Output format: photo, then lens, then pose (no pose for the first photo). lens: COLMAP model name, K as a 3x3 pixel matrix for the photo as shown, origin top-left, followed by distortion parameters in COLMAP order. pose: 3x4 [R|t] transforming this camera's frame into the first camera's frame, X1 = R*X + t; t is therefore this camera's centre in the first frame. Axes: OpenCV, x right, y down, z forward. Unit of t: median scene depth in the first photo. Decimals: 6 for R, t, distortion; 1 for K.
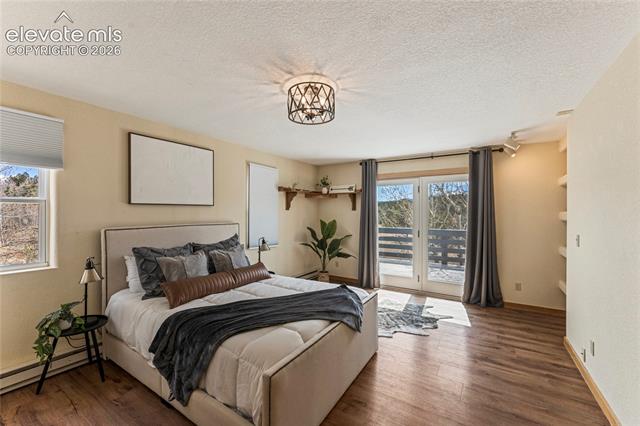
lens RADIAL K [[265.6, 0, 319.8], [0, 265.6, 211.3], [0, 0, 1]] dist [0.000030, -0.000057]
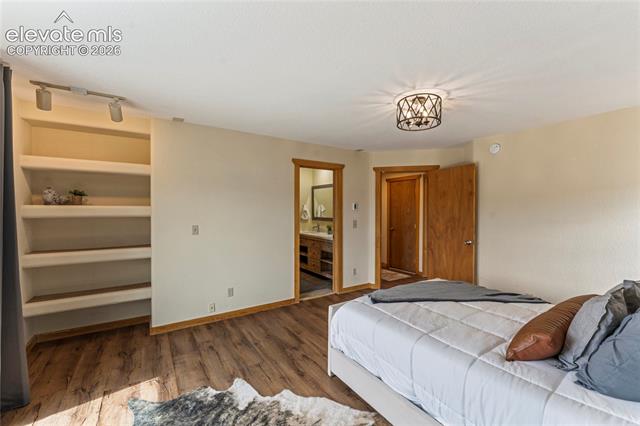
lens RADIAL K [[265.6, 0, 319.8], [0, 265.6, 211.3], [0, 0, 1]] dist [0.000030, -0.000057]
pose [[-0.912375, -0.008478, 0.409267, -0.071947], [-0.006410, 0.999959, 0.006423, 0.009840], [-0.409305, 0.003237, -0.912392, 1.437939]]
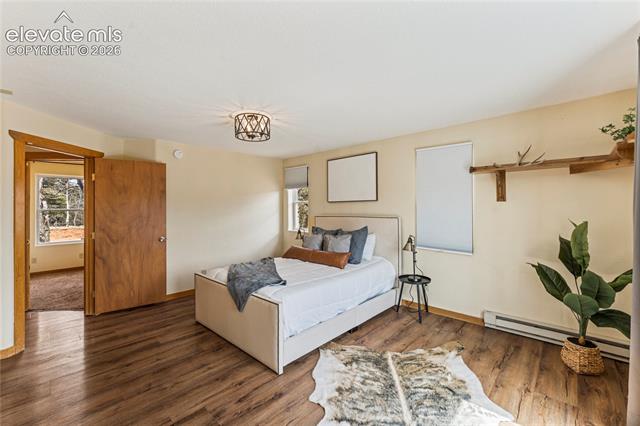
lens RADIAL K [[265.6, 0, 319.8], [0, 265.6, 211.3], [0, 0, 1]] dist [0.000030, -0.000057]
pose [[-0.177424, 0.003209, -0.984129, 0.809628], [0.003931, 0.999989, 0.002552, 0.022546], [0.984127, -0.003416, -0.177435, 1.032076]]
